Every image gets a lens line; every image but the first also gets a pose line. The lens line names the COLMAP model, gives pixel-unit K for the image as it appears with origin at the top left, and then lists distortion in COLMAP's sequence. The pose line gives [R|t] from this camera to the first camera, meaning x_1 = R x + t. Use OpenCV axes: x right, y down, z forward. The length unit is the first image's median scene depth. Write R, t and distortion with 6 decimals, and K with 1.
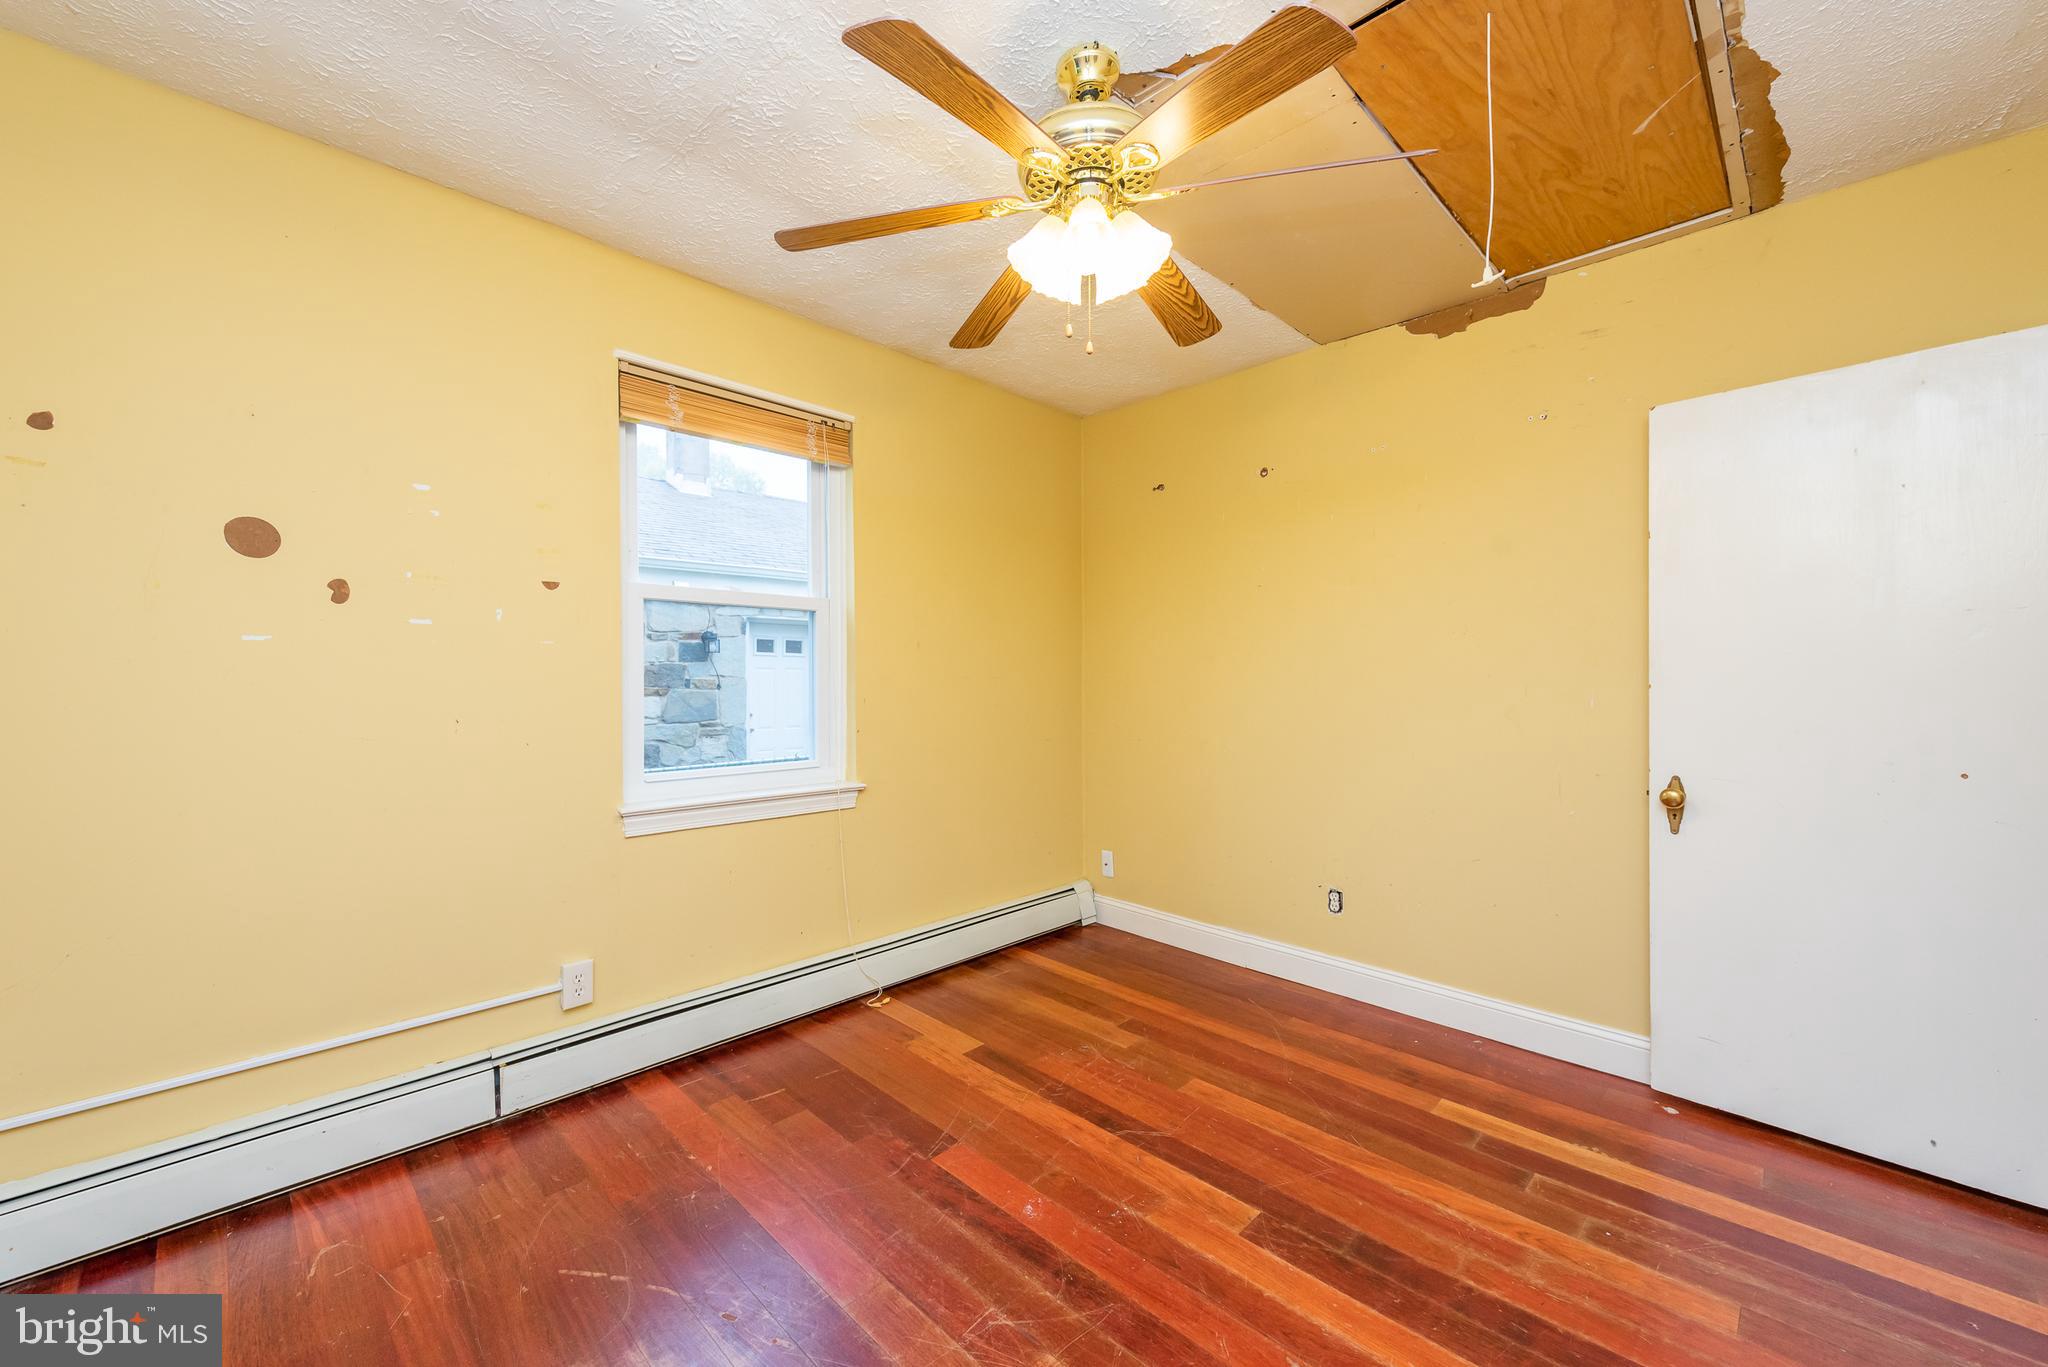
lens RADIAL K [[796.4, 0, 1026.1], [0, 796.4, 687.1], [0, 0, 1]] dist [0.008610, -0.002613]
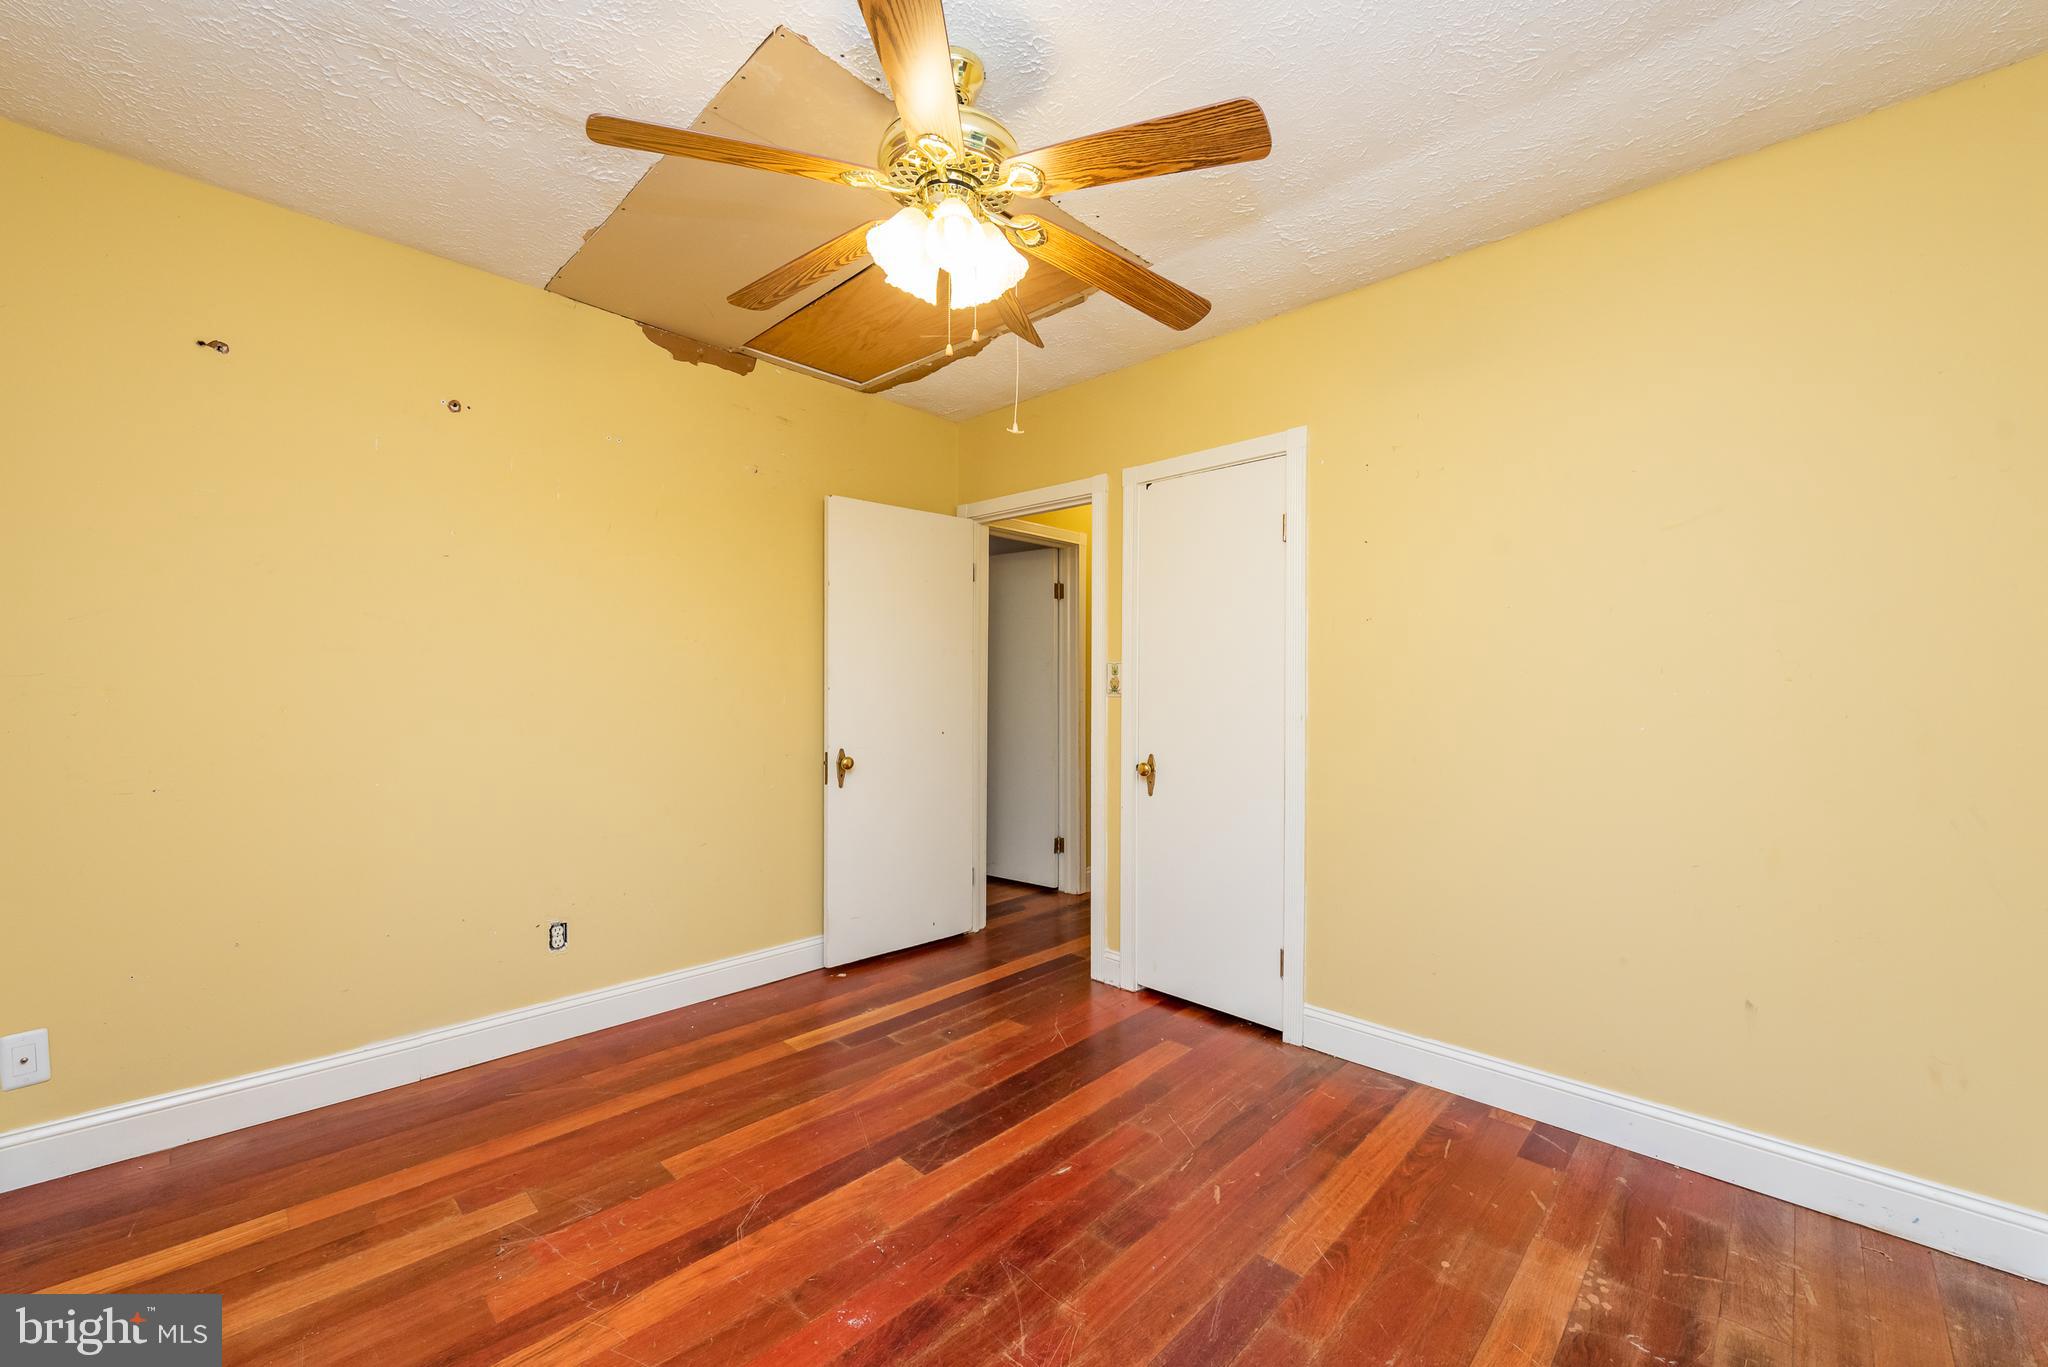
lens RADIAL K [[796.4, 0, 1040.0], [0, 796.4, 680.2], [0, 0, 1]] dist [0.008610, -0.002613]
pose [[-0.024123, 0.006428, 0.999688, -0.728536], [0.000397, 0.999979, -0.006420, -0.006326], [-0.999709, 0.000242, -0.024125, 0.721959]]
